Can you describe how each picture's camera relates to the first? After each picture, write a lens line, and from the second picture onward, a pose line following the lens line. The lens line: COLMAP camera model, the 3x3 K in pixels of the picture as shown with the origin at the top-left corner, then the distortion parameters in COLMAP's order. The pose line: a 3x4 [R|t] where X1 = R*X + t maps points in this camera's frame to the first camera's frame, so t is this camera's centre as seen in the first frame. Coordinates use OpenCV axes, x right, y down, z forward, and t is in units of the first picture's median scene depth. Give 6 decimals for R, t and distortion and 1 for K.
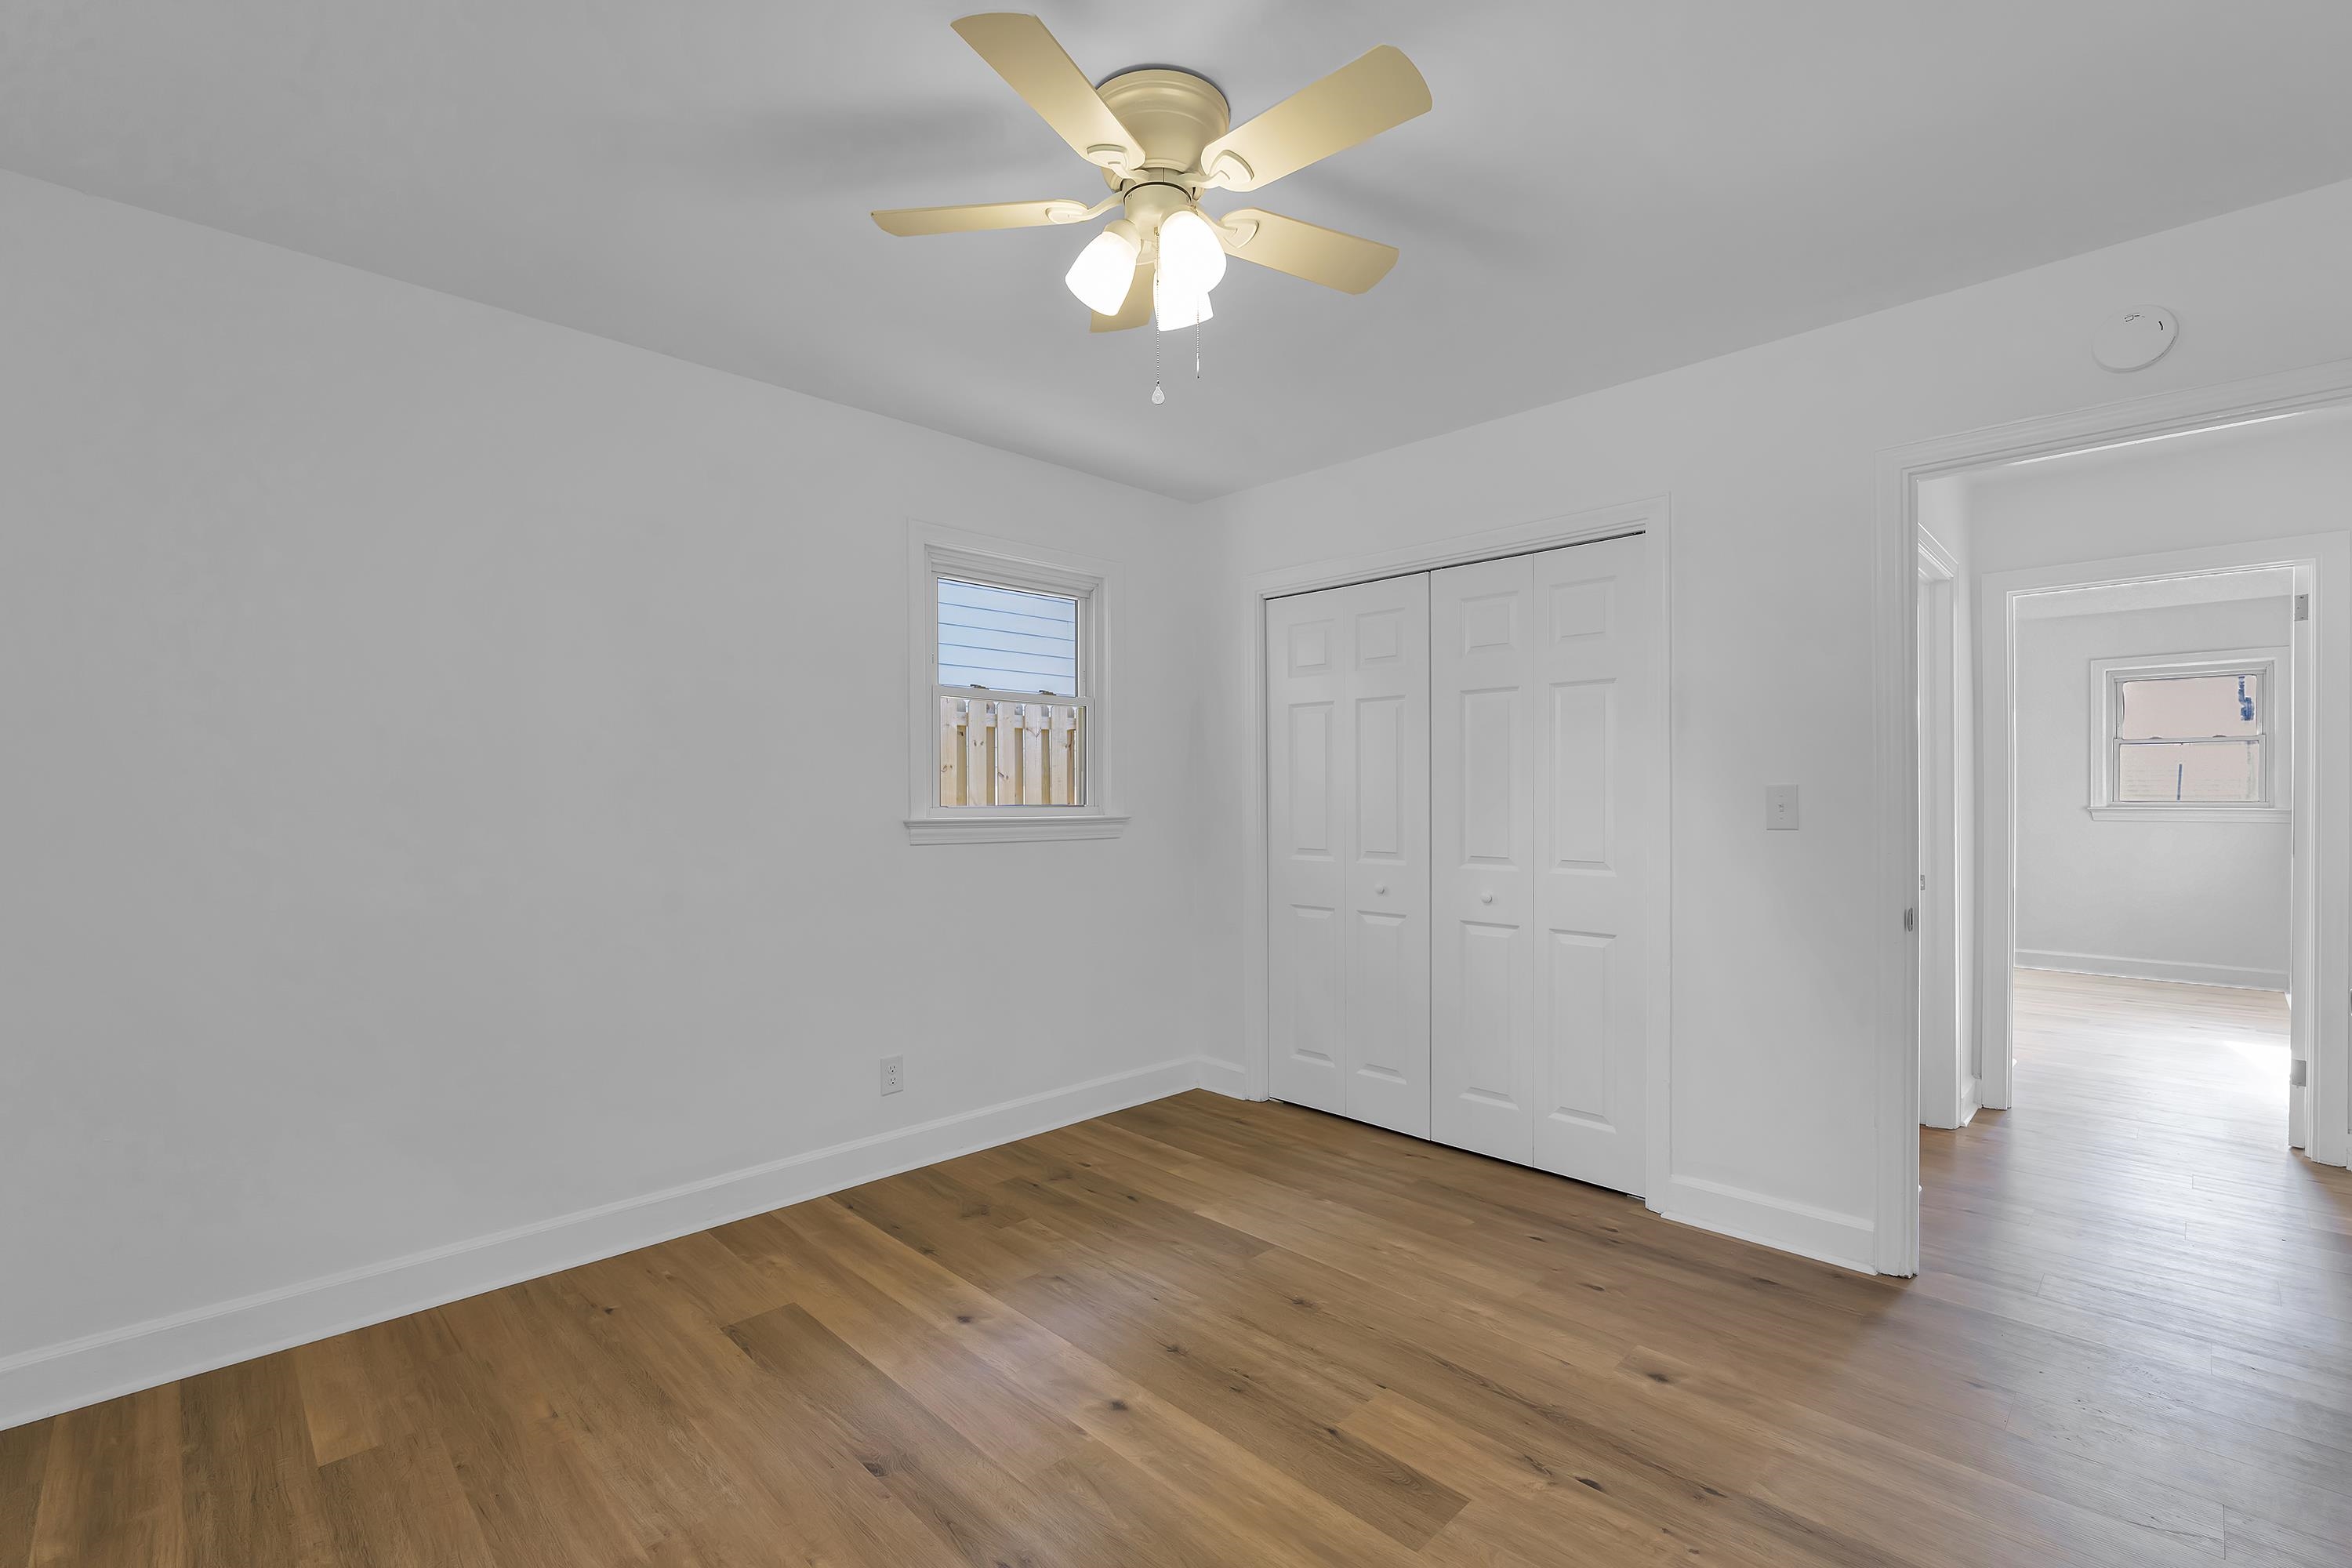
lens RADIAL K [[1021.9, 0, 1179.8], [0, 1021.9, 801.1], [0, 0, 1]] dist [0.003346, 0.000029]
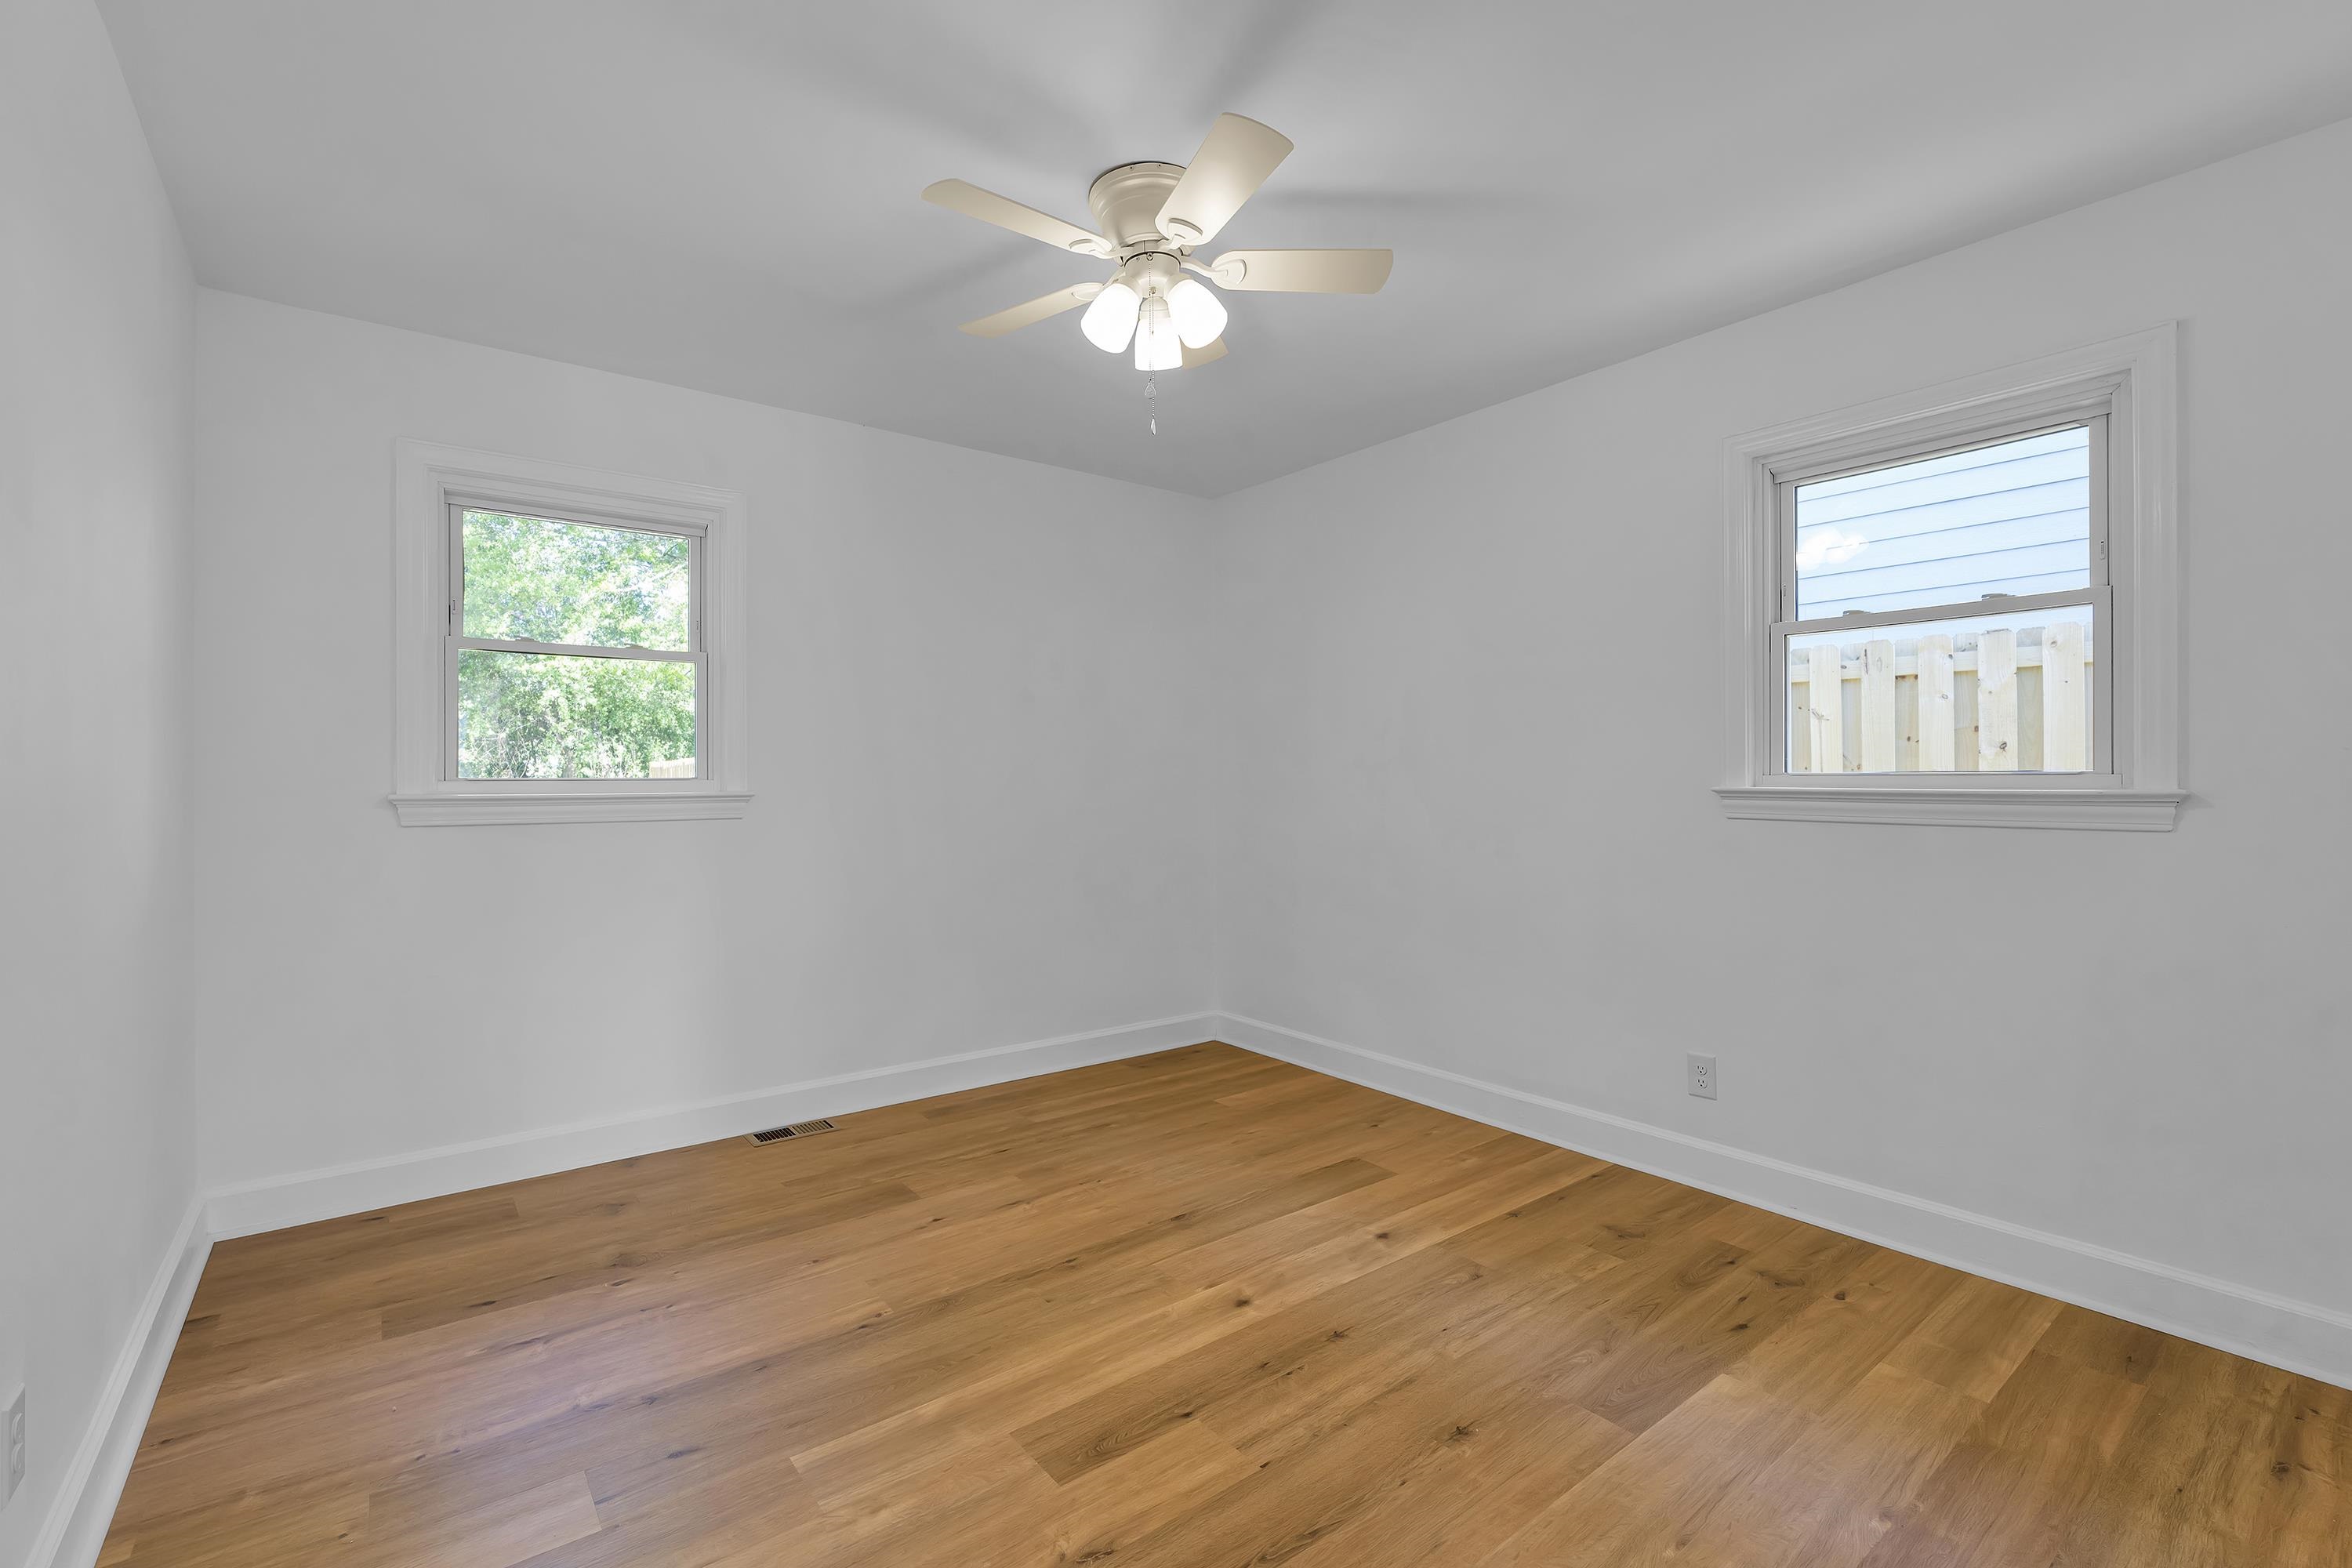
lens RADIAL K [[1021.9, 0, 1174.6], [0, 1021.9, 780.6], [0, 0, 1]] dist [0.003346, 0.000029]
pose [[-0.119585, 0.000565, -0.992824, 0.805062], [0.000921, 0.999999, 0.000458, 0.011912], [0.992824, -0.000860, -0.119586, 0.801321]]
